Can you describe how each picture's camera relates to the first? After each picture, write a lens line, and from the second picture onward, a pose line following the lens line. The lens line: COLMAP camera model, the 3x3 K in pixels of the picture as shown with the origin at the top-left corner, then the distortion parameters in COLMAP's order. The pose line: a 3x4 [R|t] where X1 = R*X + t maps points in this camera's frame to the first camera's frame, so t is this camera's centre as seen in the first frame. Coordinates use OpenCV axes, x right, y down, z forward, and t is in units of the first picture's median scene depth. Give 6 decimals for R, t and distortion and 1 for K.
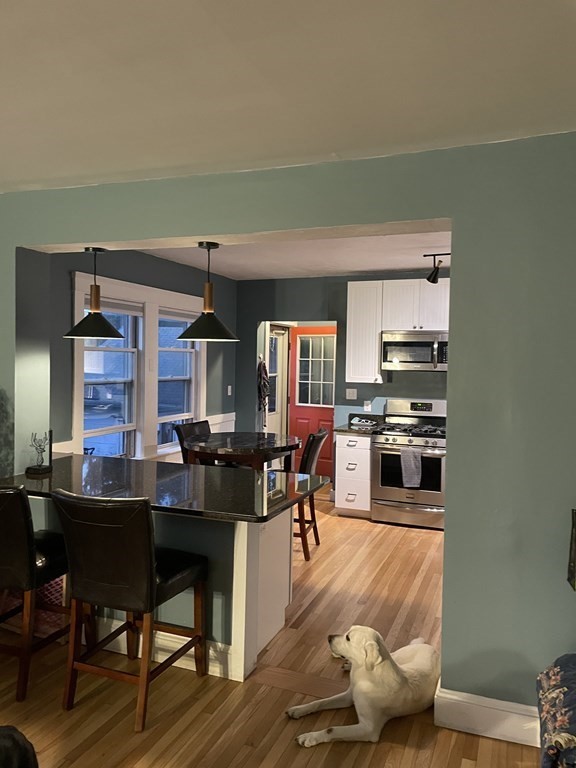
lens RADIAL K [[584.0, 0, 288.0], [0, 584.0, 384.0], [0, 0, 1]] dist [0.095514, -0.133120]
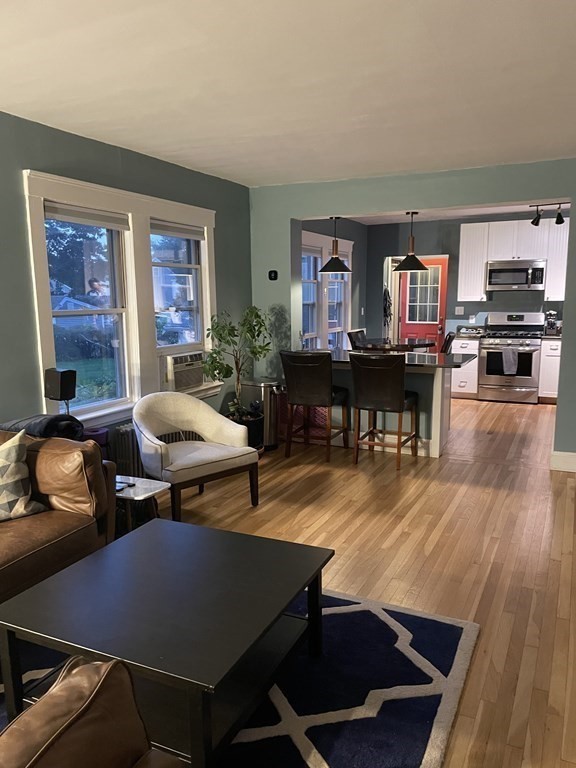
lens RADIAL K [[583.6, 0, 289.7], [0, 583.6, 393.7], [0, 0, 1]] dist [0.097623, -0.128831]
pose [[0.997397, -0.013288, -0.070876, -0.203796], [0.022189, 0.991742, 0.126318, 0.029560], [0.068612, -0.127561, 0.989455, -0.414970]]
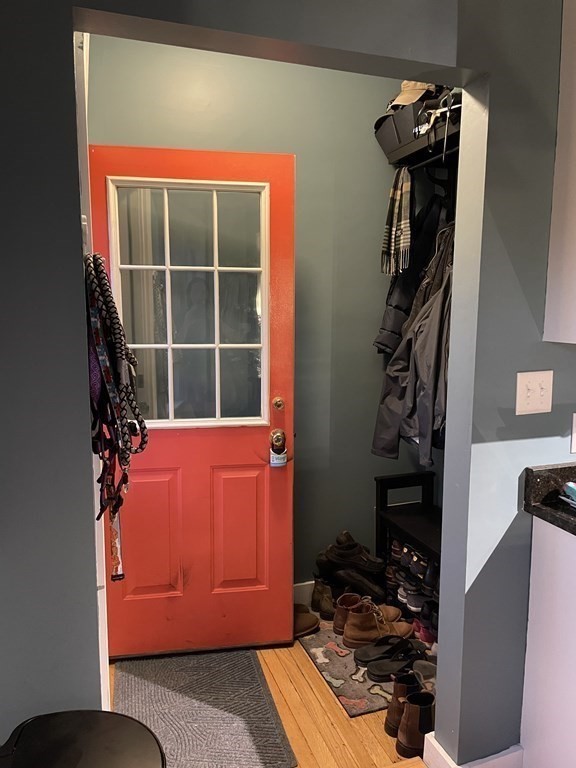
lens RADIAL K [[584.0, 0, 288.0], [0, 584.0, 384.0], [0, 0, 1]] dist [0.095514, -0.133120]
pose [[0.691156, -0.115505, 0.713416, -0.169490], [0.025688, 0.990448, 0.135472, -0.027976], [-0.722249, -0.075306, 0.687521, 1.003619]]
